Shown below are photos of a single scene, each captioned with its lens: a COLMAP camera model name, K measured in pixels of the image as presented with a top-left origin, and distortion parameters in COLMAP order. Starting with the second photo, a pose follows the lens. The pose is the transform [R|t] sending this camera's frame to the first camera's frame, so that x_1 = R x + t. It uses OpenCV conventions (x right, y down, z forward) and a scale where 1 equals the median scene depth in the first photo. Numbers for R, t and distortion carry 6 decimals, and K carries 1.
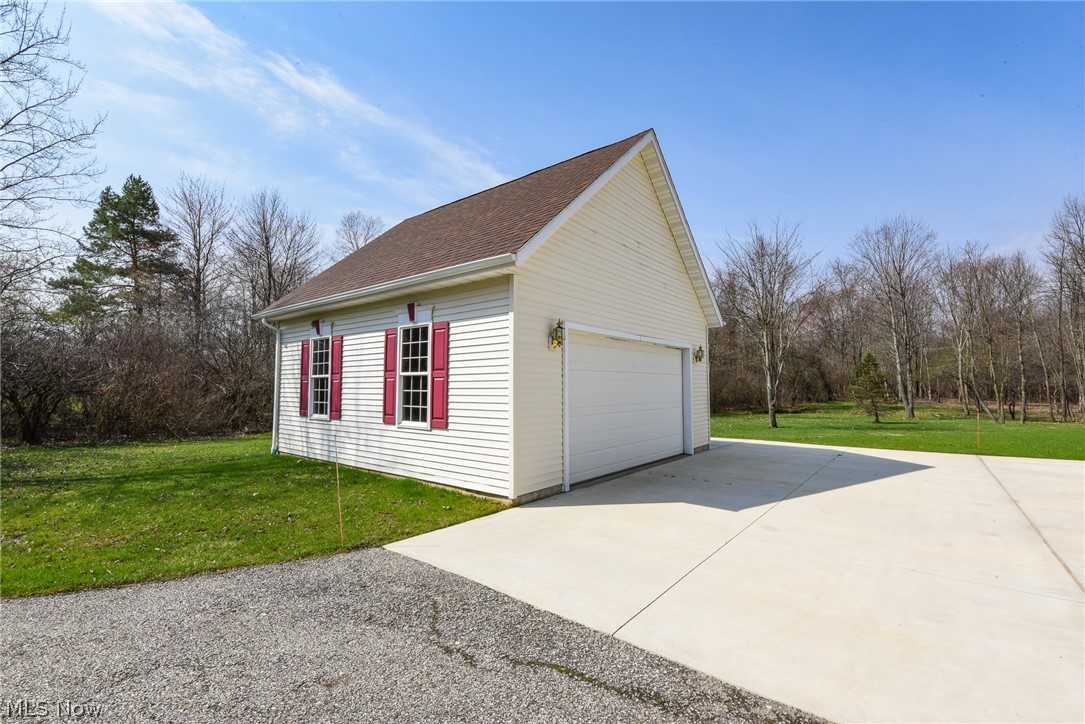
lens RADIAL K [[476.5, 0, 544.1], [0, 476.5, 353.2], [0, 0, 1]] dist [-0.014613, -0.001988]
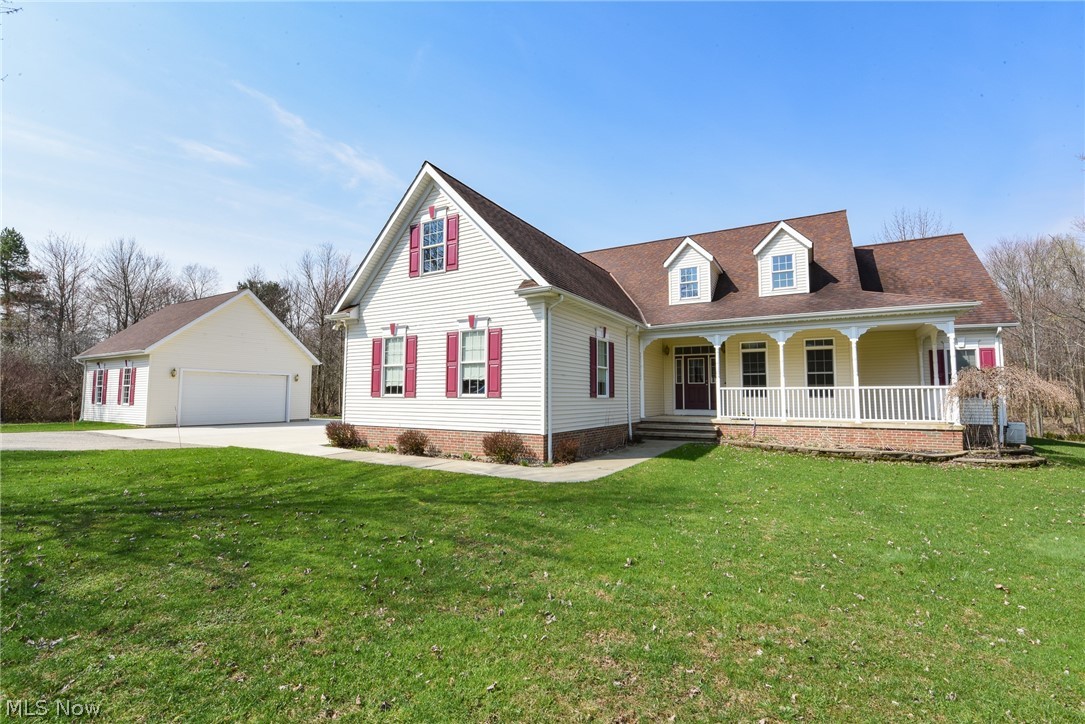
lens RADIAL K [[476.5, 0, 543.1], [0, 476.5, 360.9], [0, 0, 1]] dist [-0.014613, -0.001988]
pose [[0.989034, 0.017006, 0.146708, 0.743933], [-0.015692, 0.999826, -0.010109, -0.048004], [-0.146855, 0.007696, 0.989128, -0.888556]]
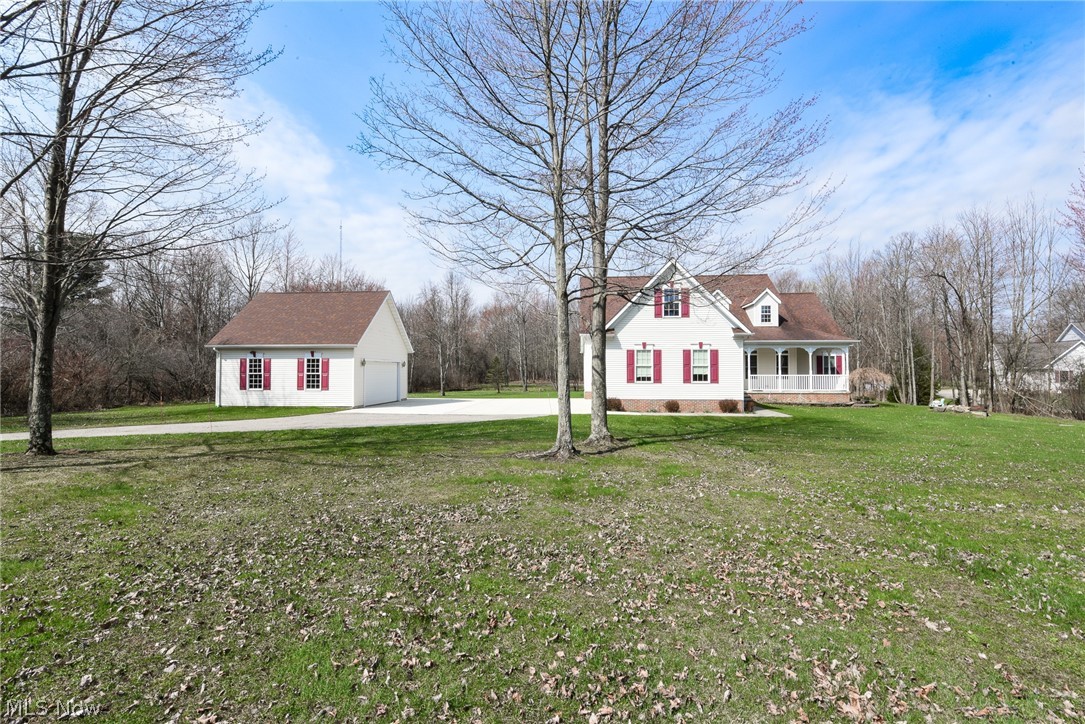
lens RADIAL K [[476.5, 0, 539.9], [0, 476.5, 361.6], [0, 0, 1]] dist [-0.014613, -0.001988]
pose [[0.834475, 0.011594, 0.550924, -0.331457], [-0.039228, 0.998492, 0.038405, -0.094399], [-0.549648, -0.053660, 0.833671, -1.072032]]
